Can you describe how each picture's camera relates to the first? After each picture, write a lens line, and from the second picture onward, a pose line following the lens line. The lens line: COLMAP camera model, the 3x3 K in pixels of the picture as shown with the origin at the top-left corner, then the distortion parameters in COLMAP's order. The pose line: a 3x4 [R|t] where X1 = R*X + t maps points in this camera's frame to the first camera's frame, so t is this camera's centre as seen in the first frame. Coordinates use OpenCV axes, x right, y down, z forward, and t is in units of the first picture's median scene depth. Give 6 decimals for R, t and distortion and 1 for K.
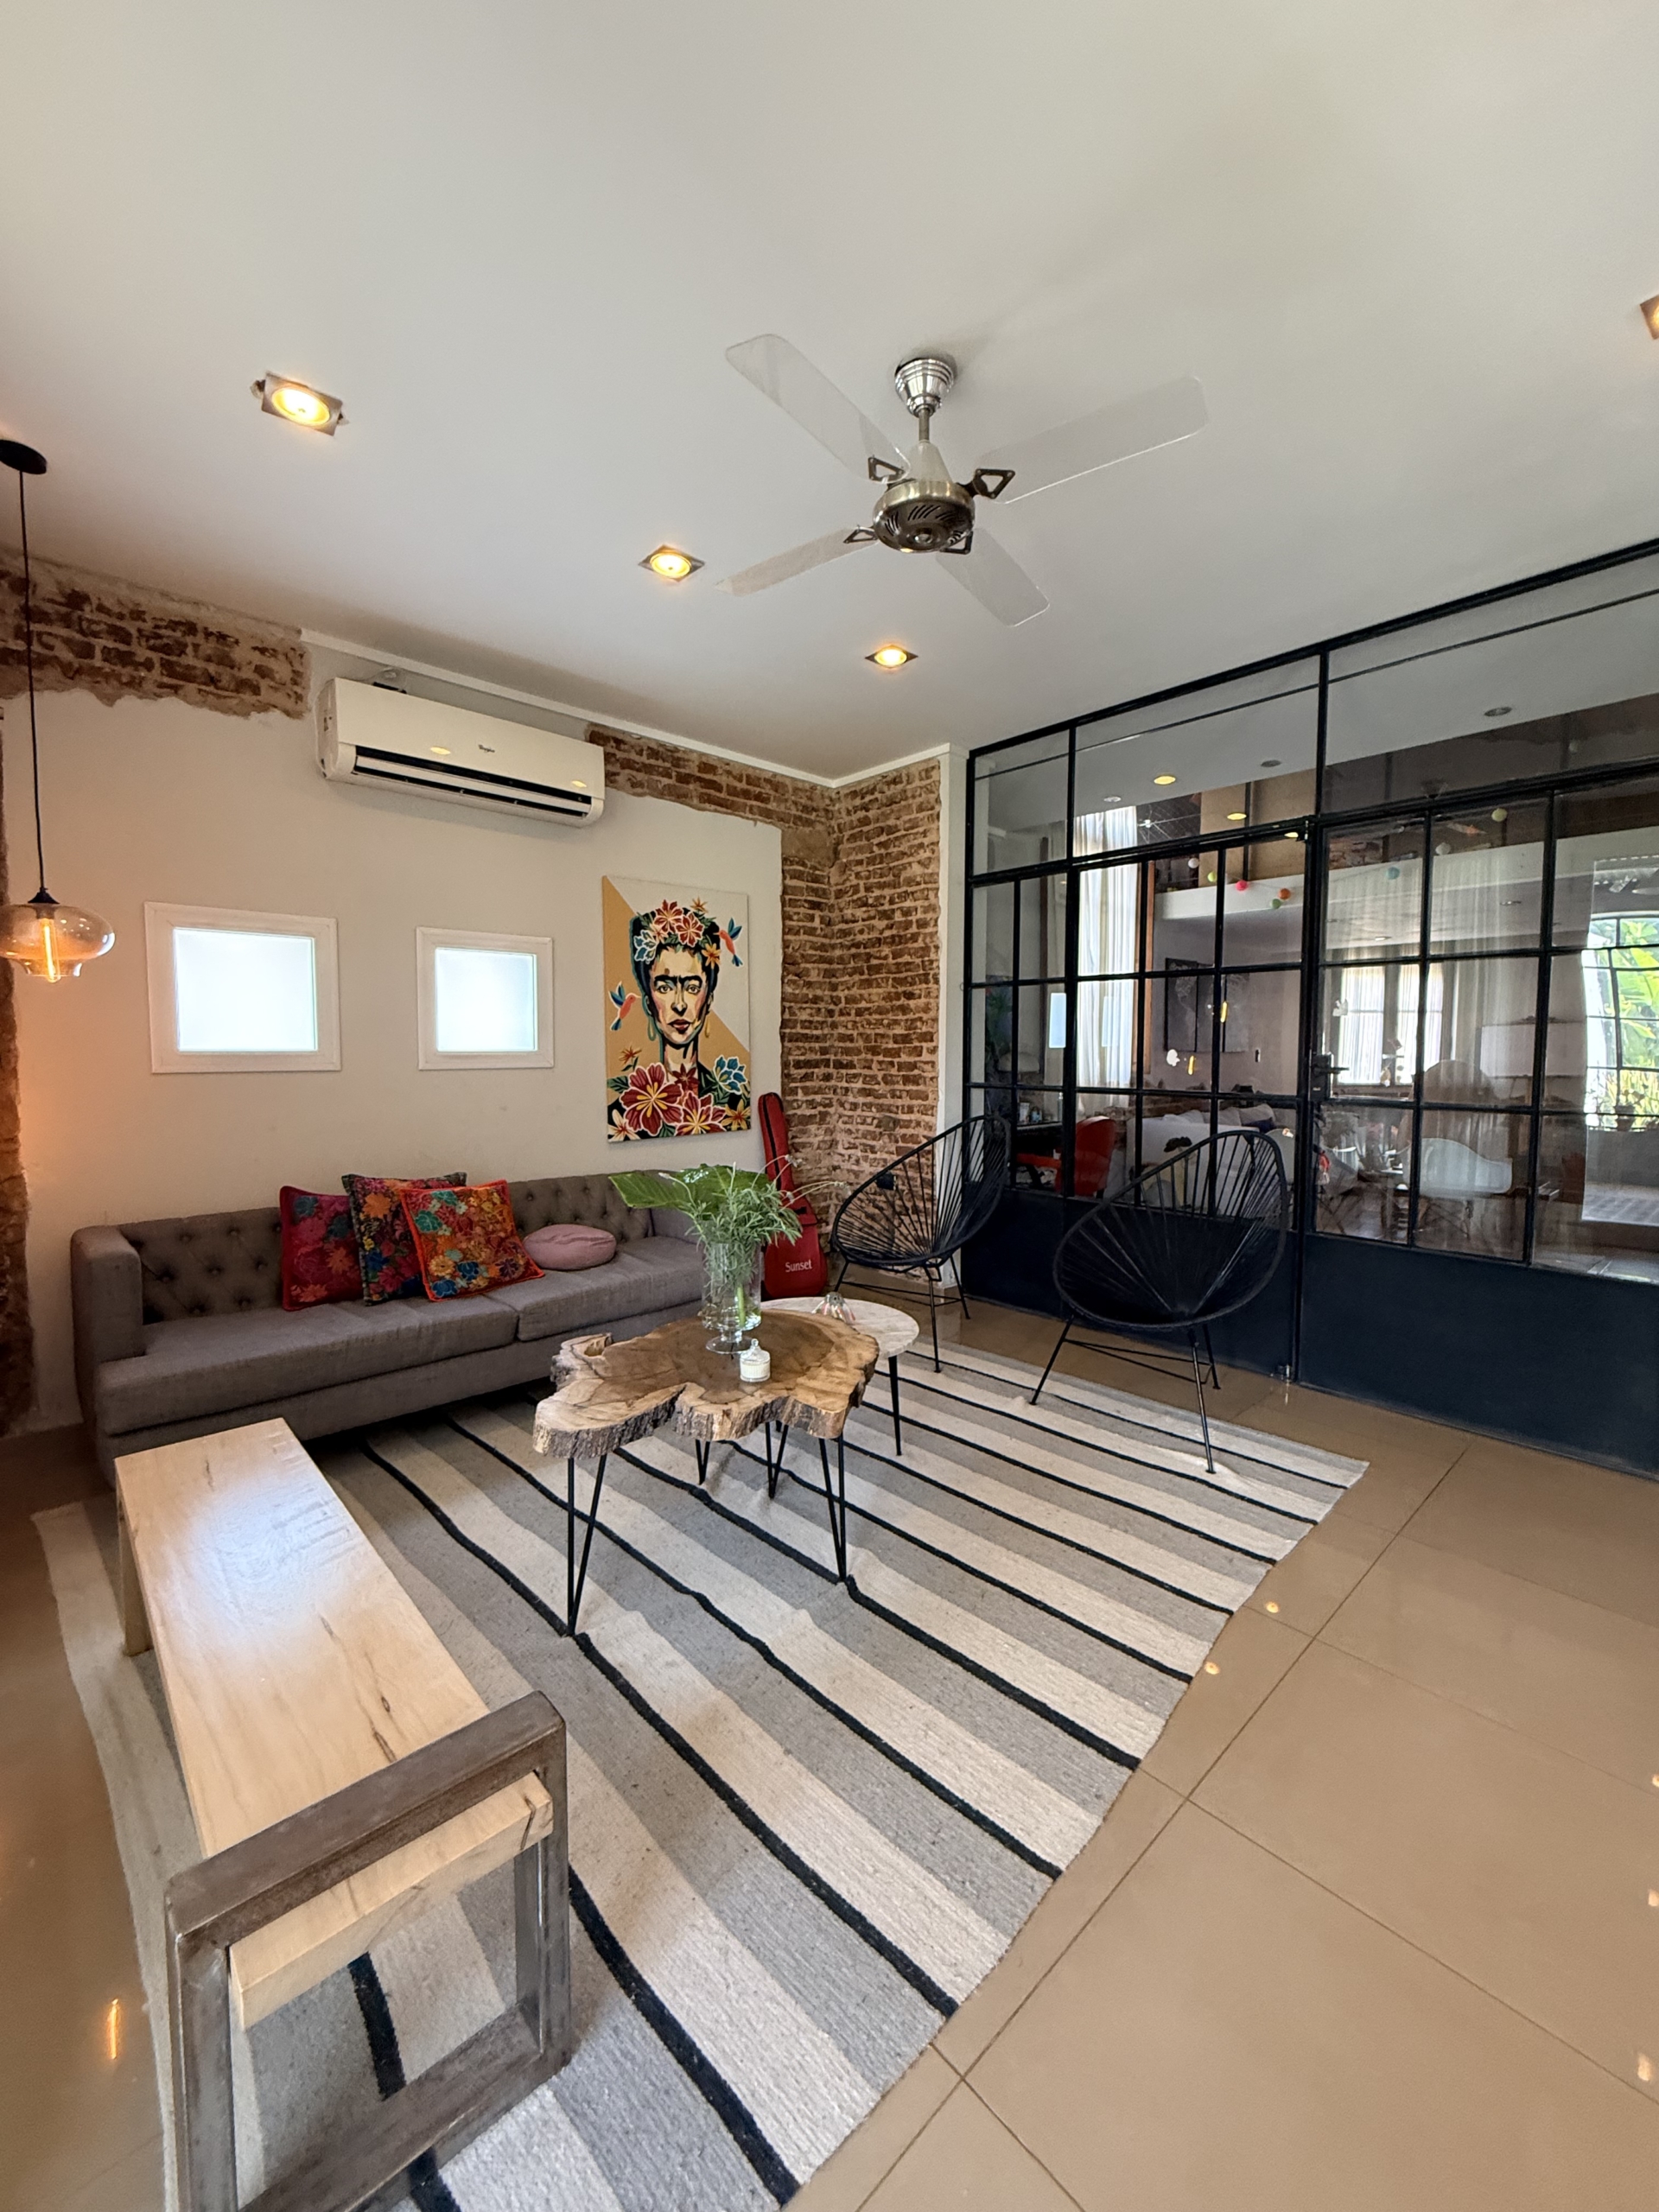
lens RADIAL K [[887.7, 0, 826.5], [0, 887.7, 1099.6], [0, 0, 1]] dist [0.000553, 0.000015]
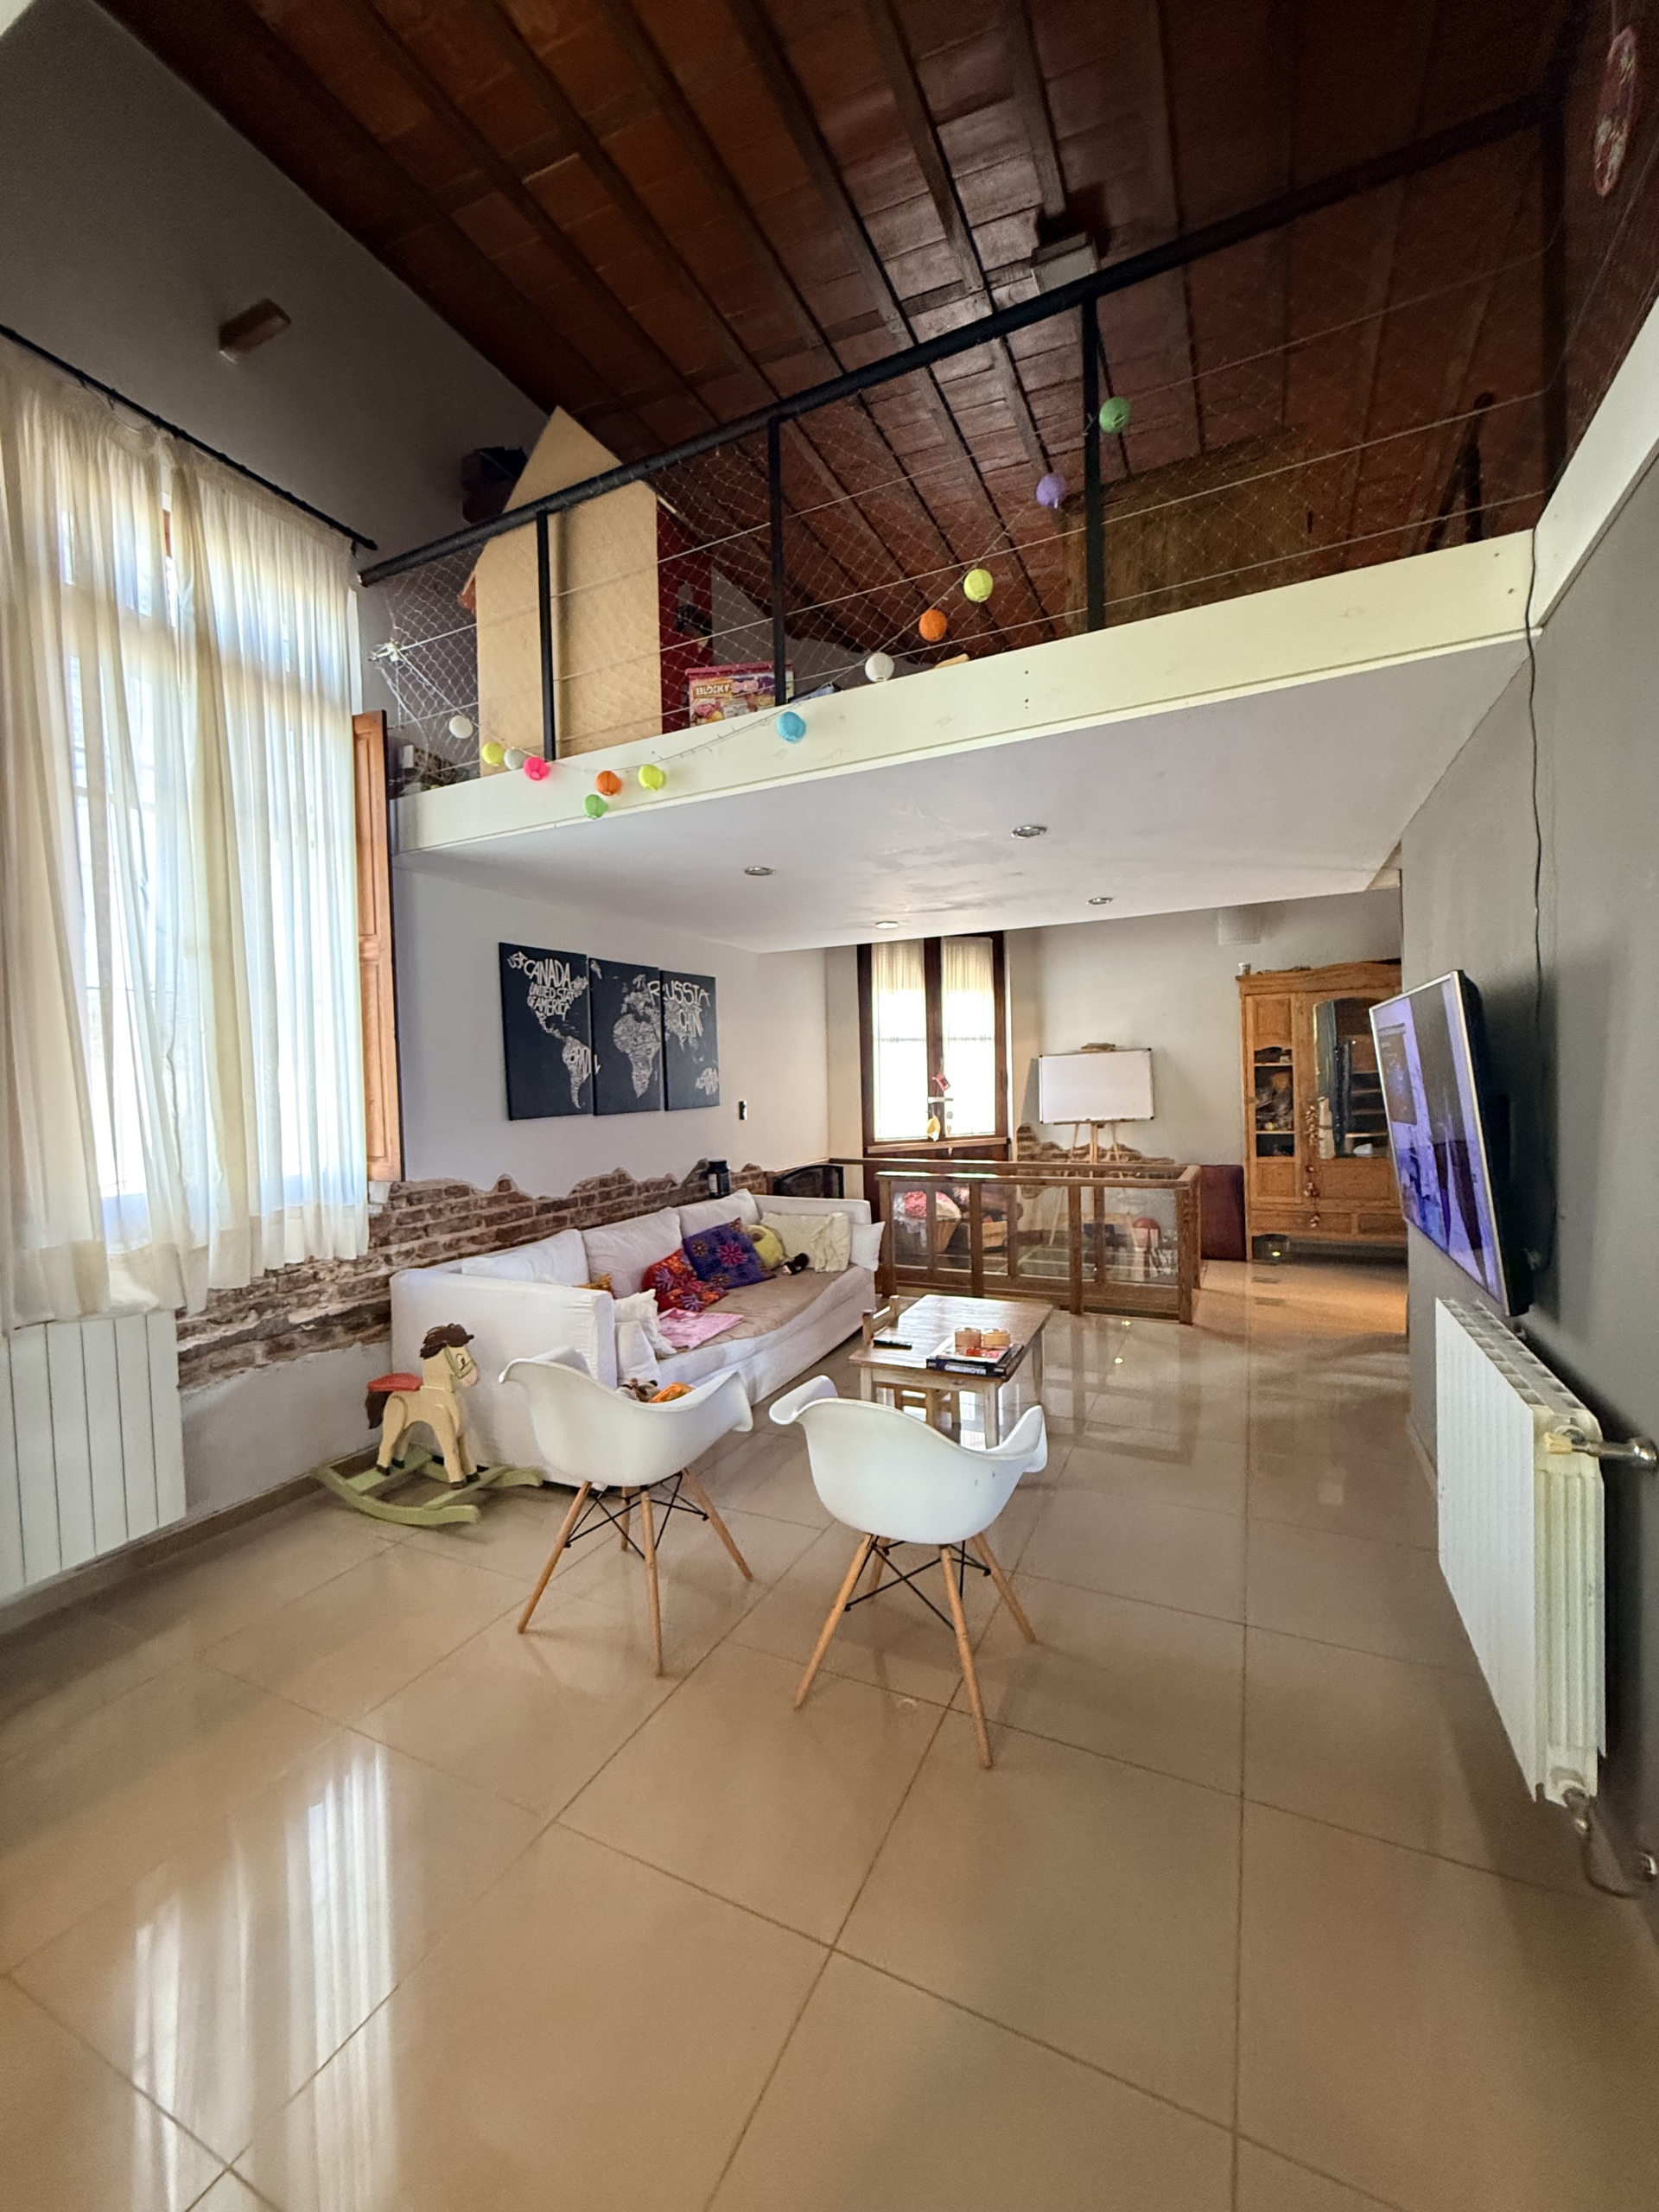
lens RADIAL K [[887.7, 0, 826.0], [0, 887.7, 1107.1], [0, 0, 1]] dist [0.000553, 0.000015]
pose [[0.935122, -0.046182, 0.351302, 0.289664], [0.058871, 0.997939, -0.025519, -0.029245], [-0.349400, 0.044545, 0.935914, 0.343200]]
